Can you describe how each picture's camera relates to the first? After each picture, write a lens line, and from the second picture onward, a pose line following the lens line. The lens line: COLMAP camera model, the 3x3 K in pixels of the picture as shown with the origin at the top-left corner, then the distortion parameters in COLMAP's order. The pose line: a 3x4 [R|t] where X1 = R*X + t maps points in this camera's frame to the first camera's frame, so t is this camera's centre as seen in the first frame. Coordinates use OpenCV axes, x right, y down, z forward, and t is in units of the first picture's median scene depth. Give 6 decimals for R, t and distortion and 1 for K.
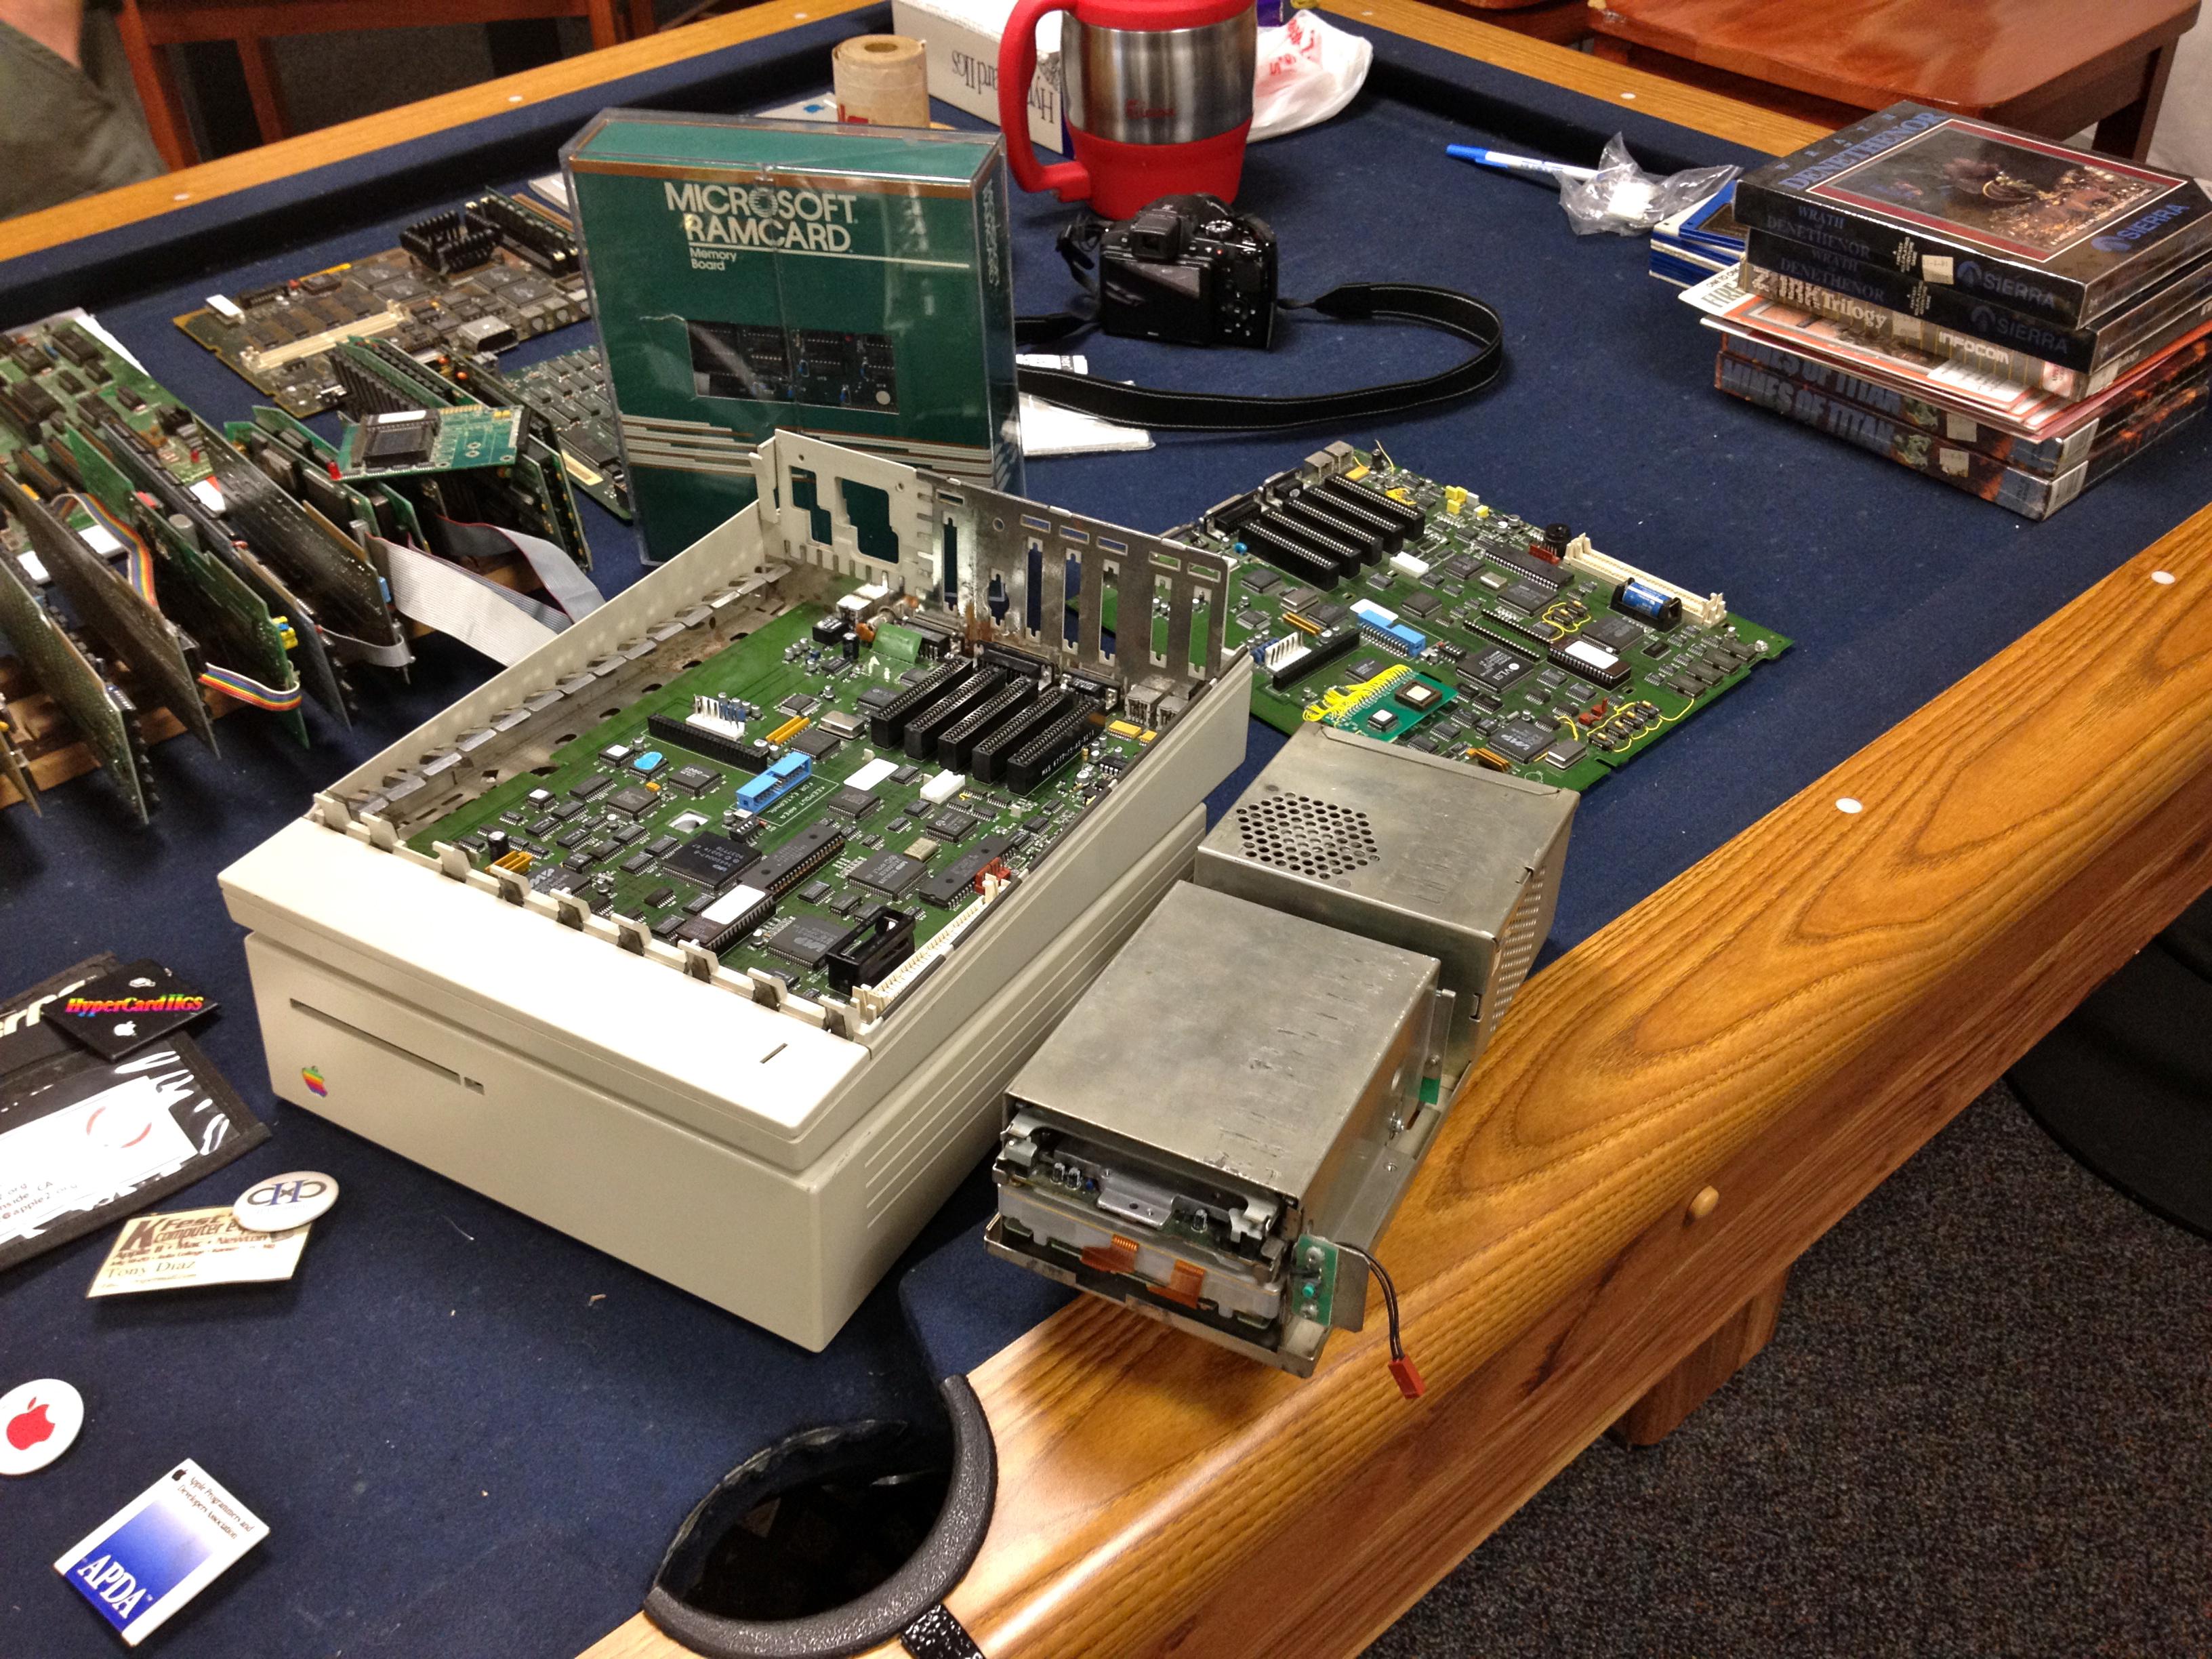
lens RADIAL K [[2098.1, 0, 1105.7], [0, 2098.1, 814.8], [0, 0, 1]] dist [0.196818, -0.512783]
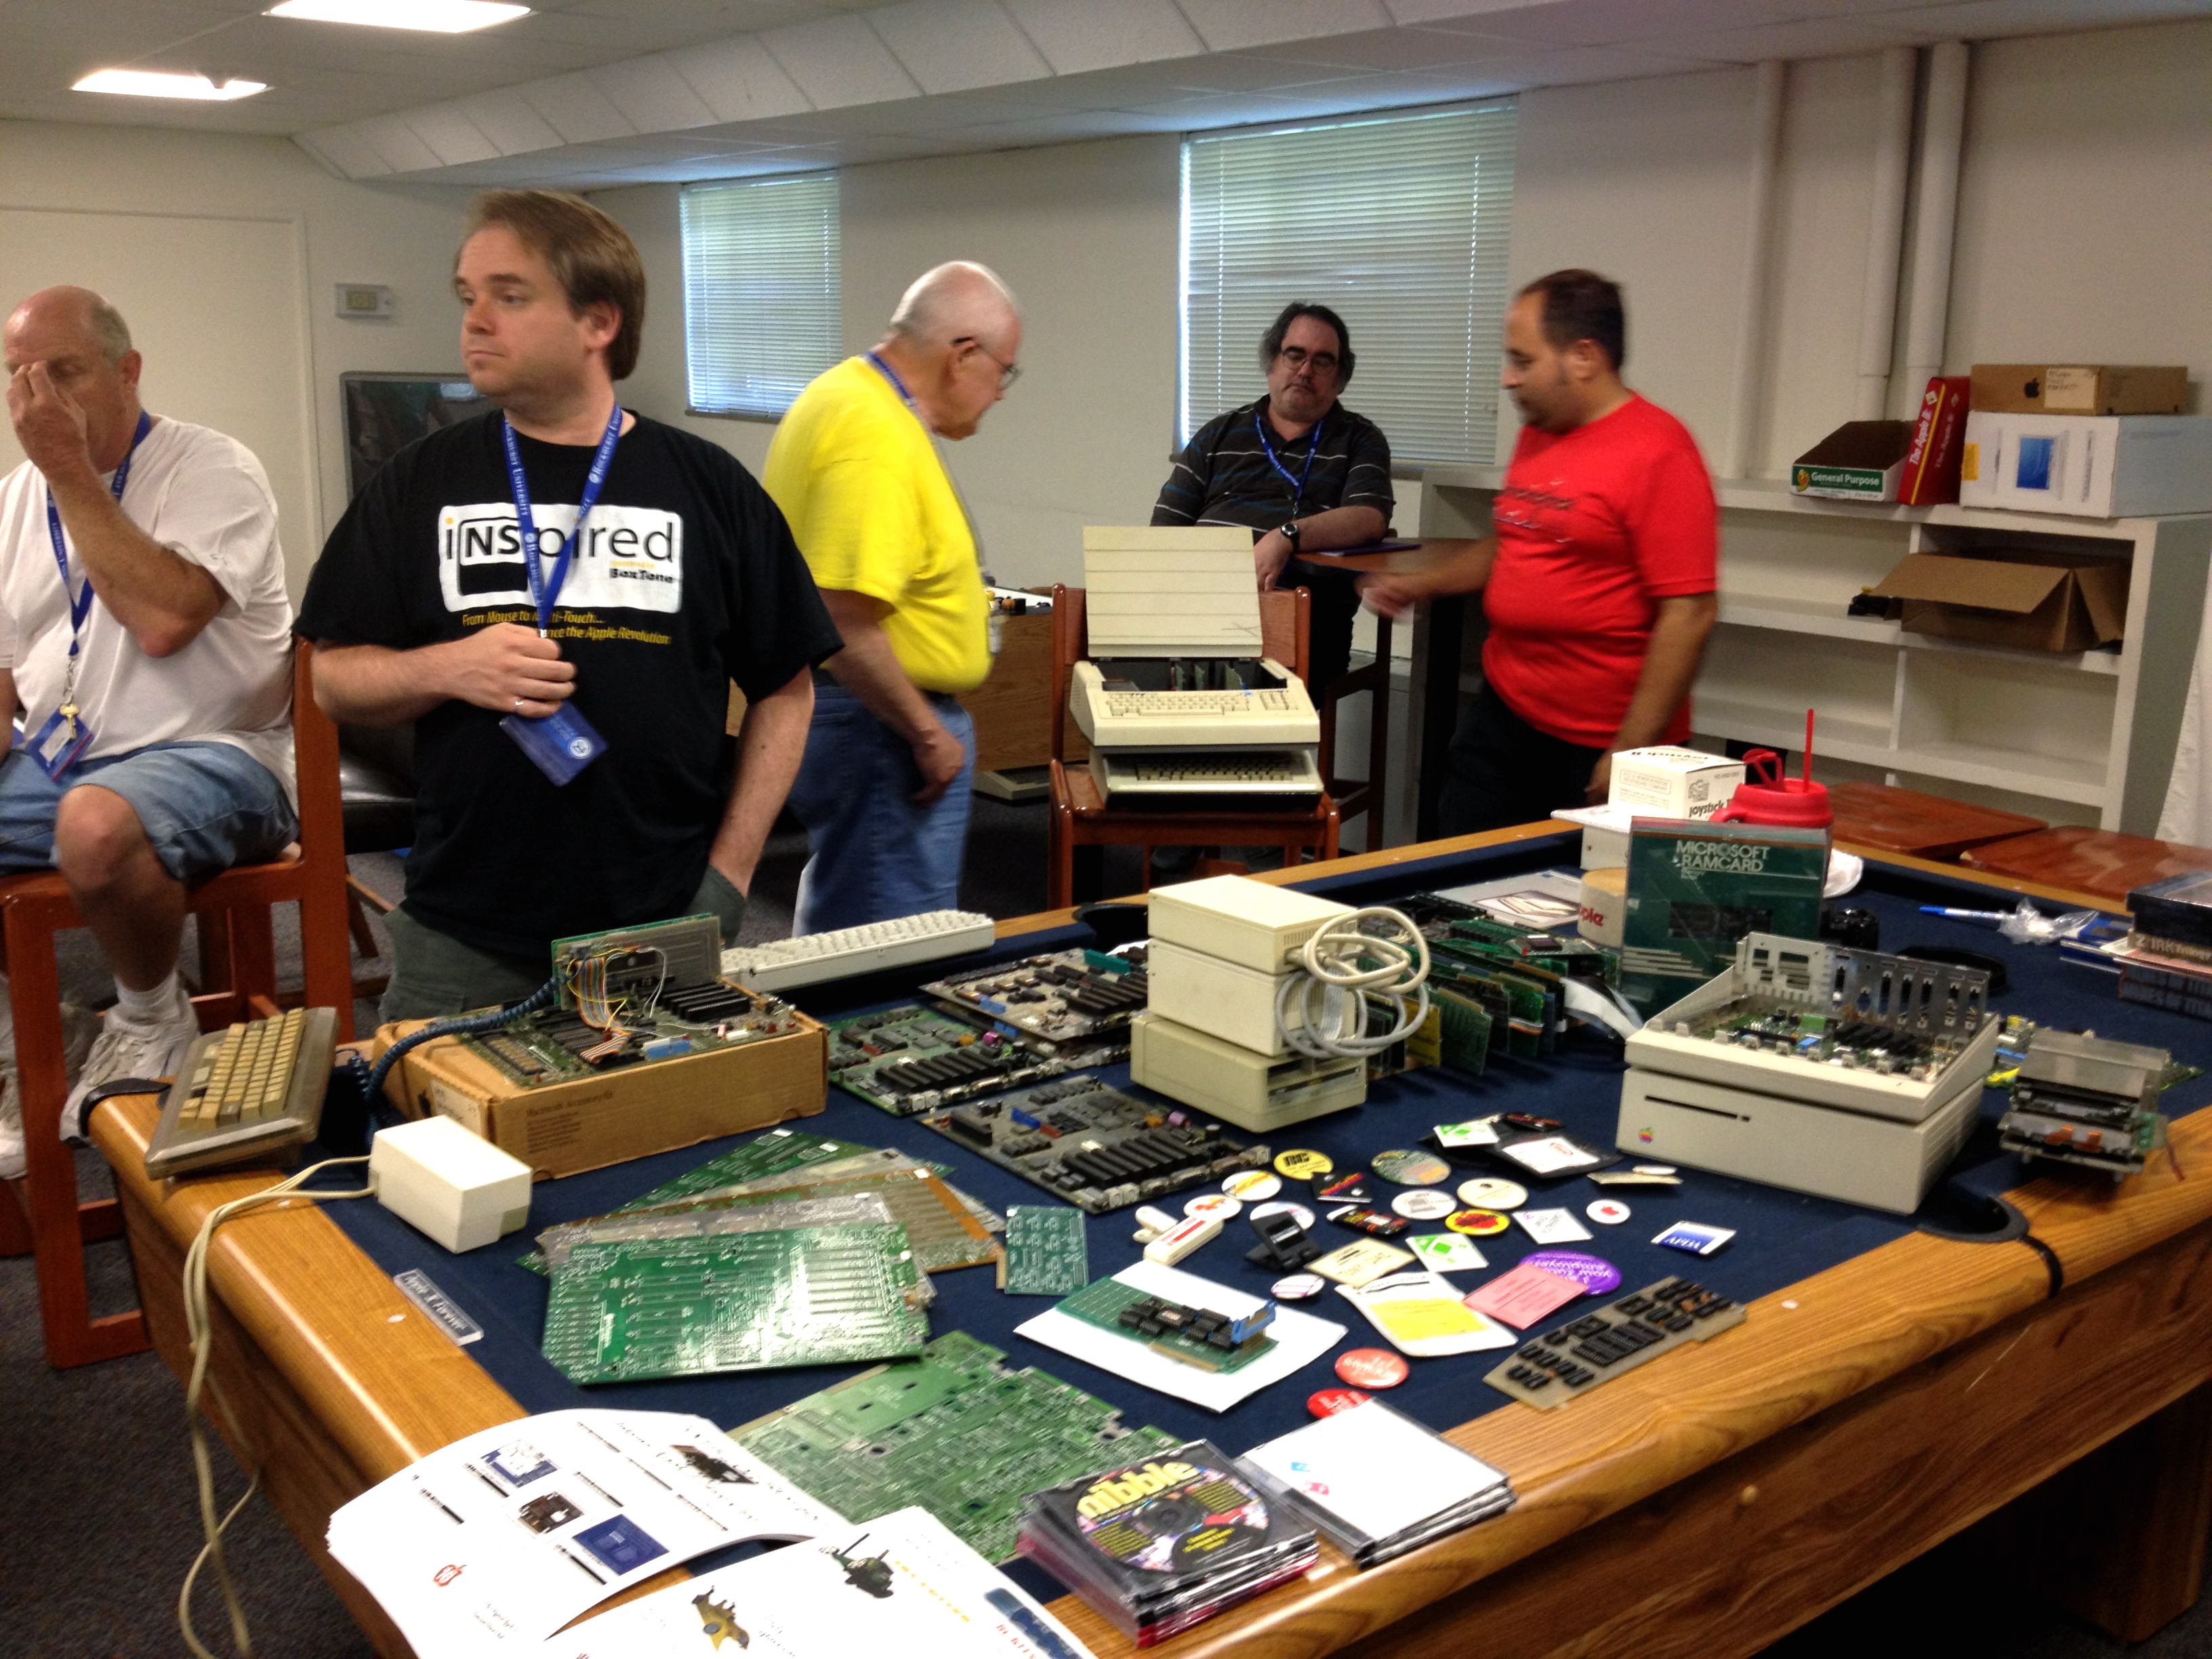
lens RADIAL K [[2089.6, 0, 1088.2], [0, 2089.6, 814.7], [0, 0, 1]] dist [0.203279, -0.505039]
pose [[0.997539, 0.055051, -0.043430, -0.748735], [-0.068500, 0.897434, -0.435797, 0.726605], [0.014984, 0.437700, 0.898996, -1.094002]]
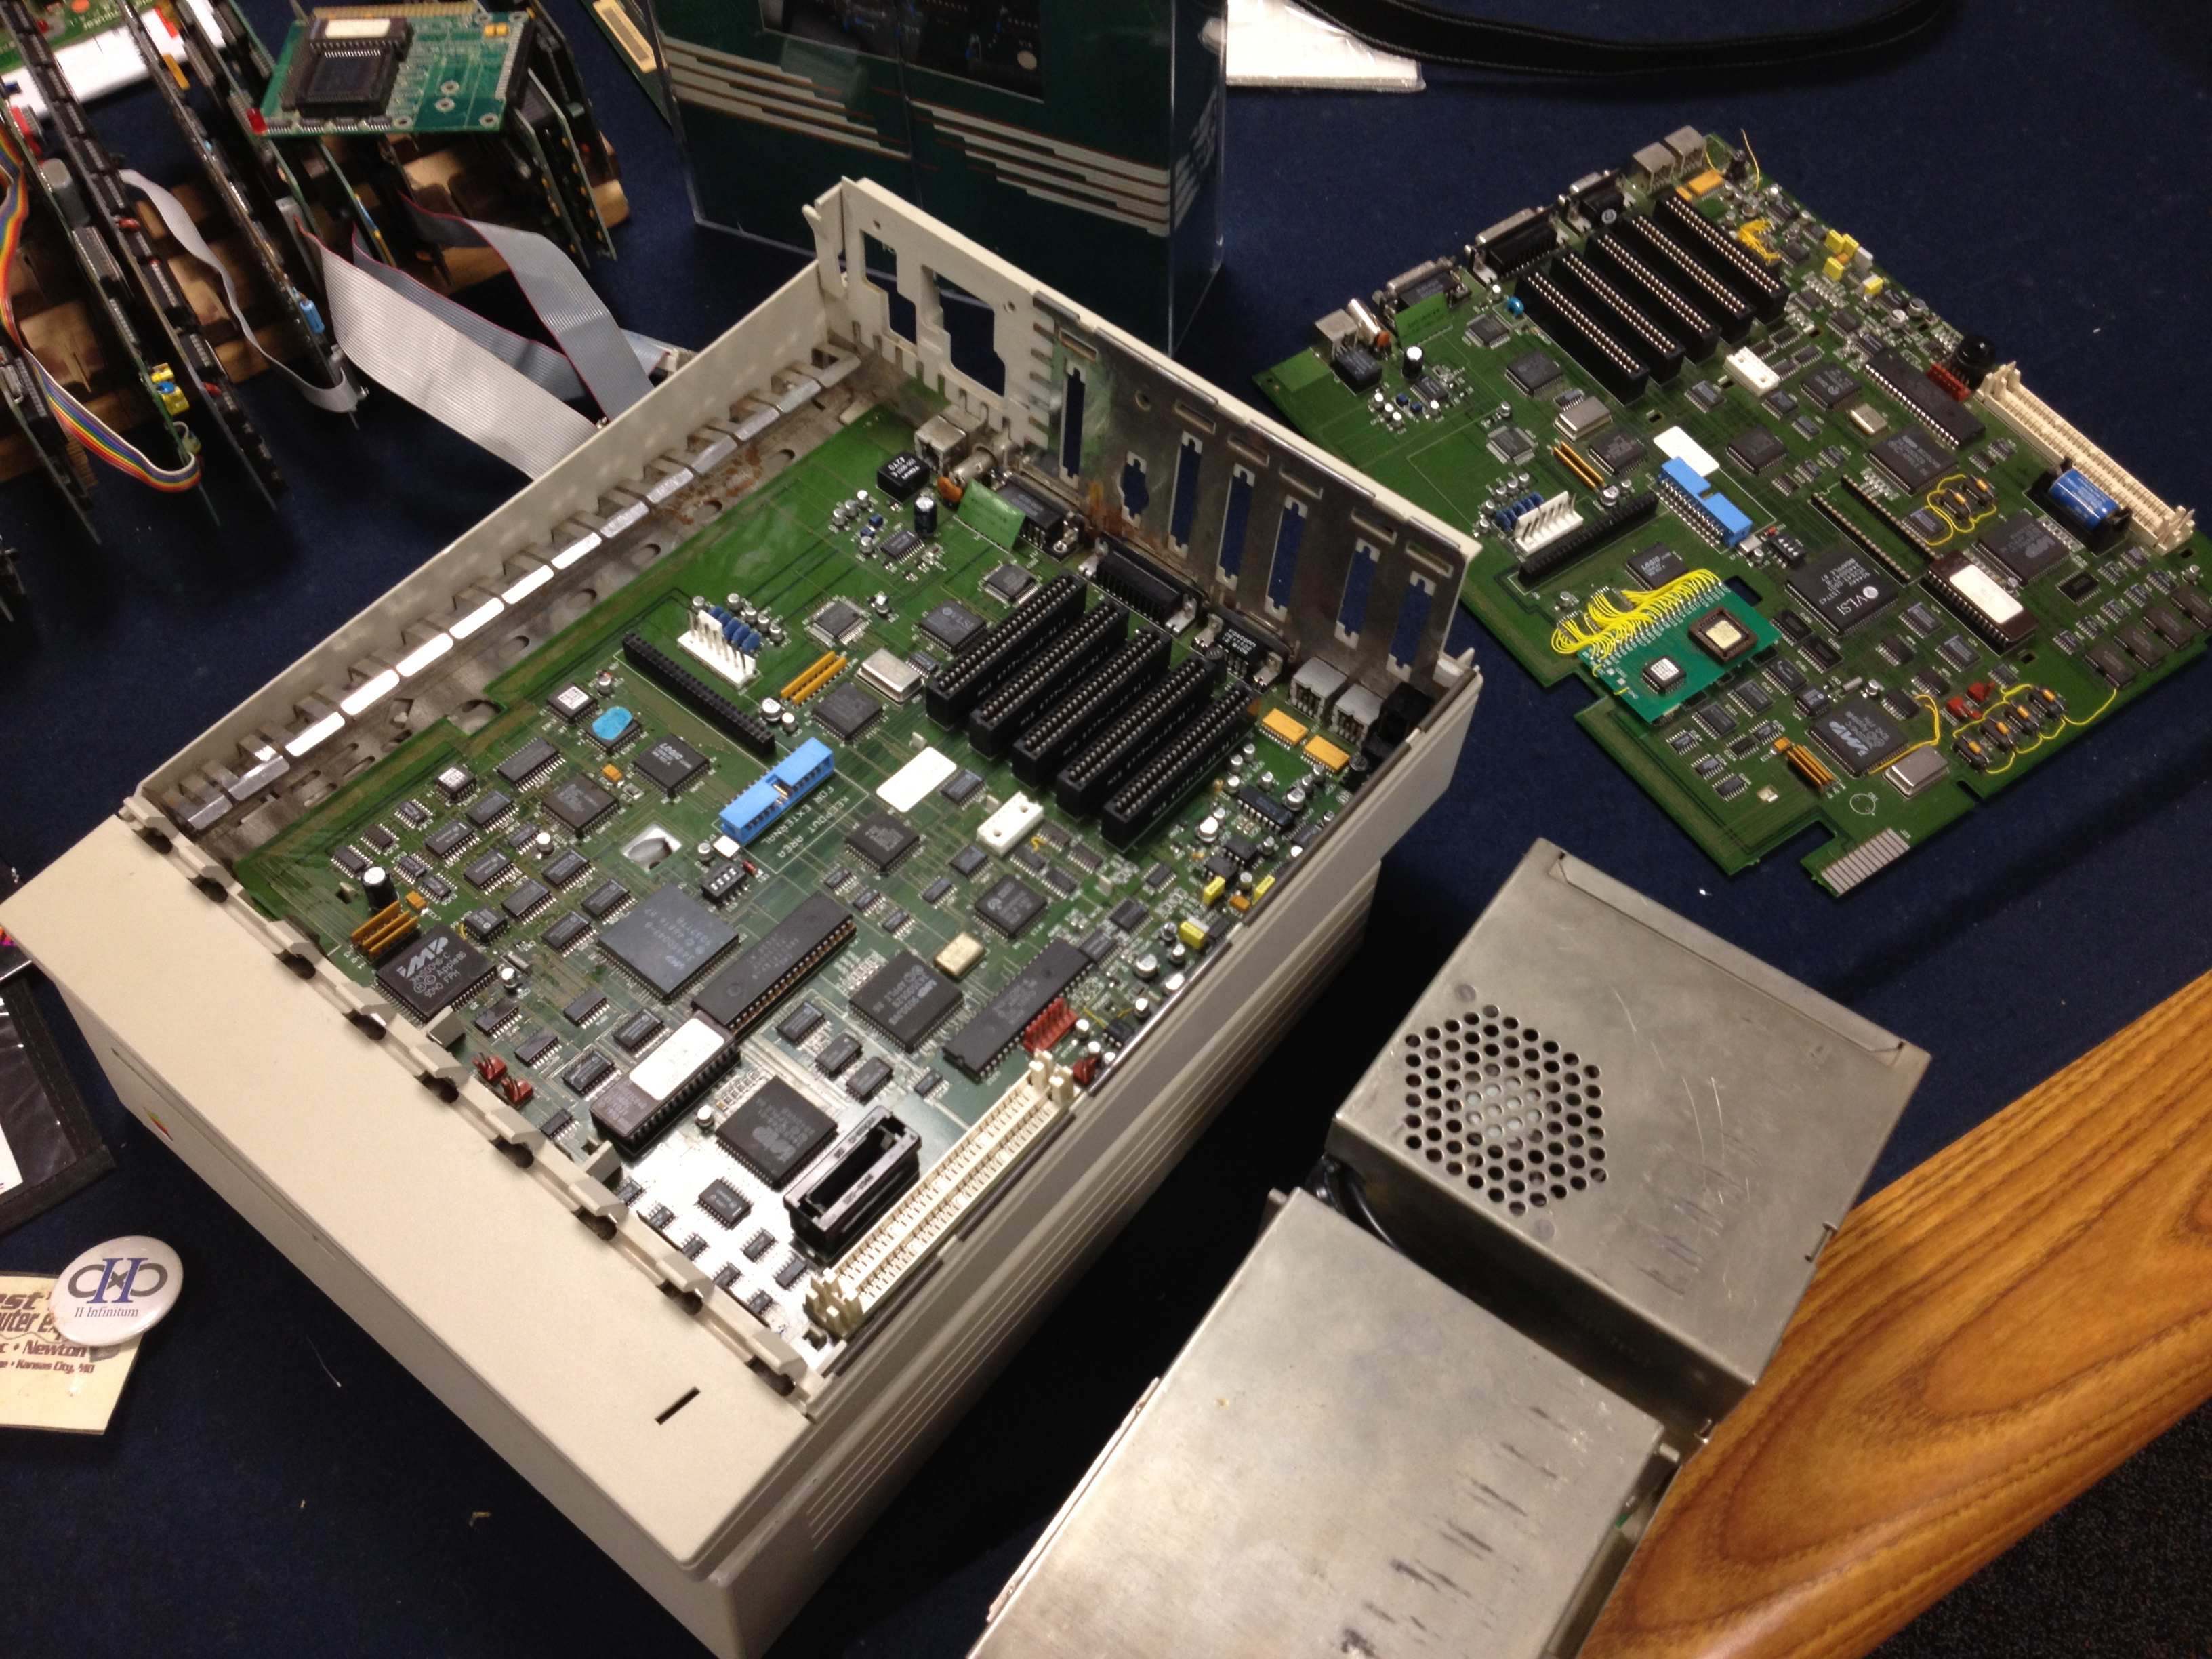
lens RADIAL K [[2156.4, 0, 1106.0], [0, 2156.4, 829.5], [0, 0, 1]] dist [0.151087, -0.384560]
pose [[0.987831, 0.137109, -0.073424, 0.007006], [-0.104121, 0.933668, 0.342670, -0.225690], [0.115537, -0.330855, 0.936582, 0.274360]]
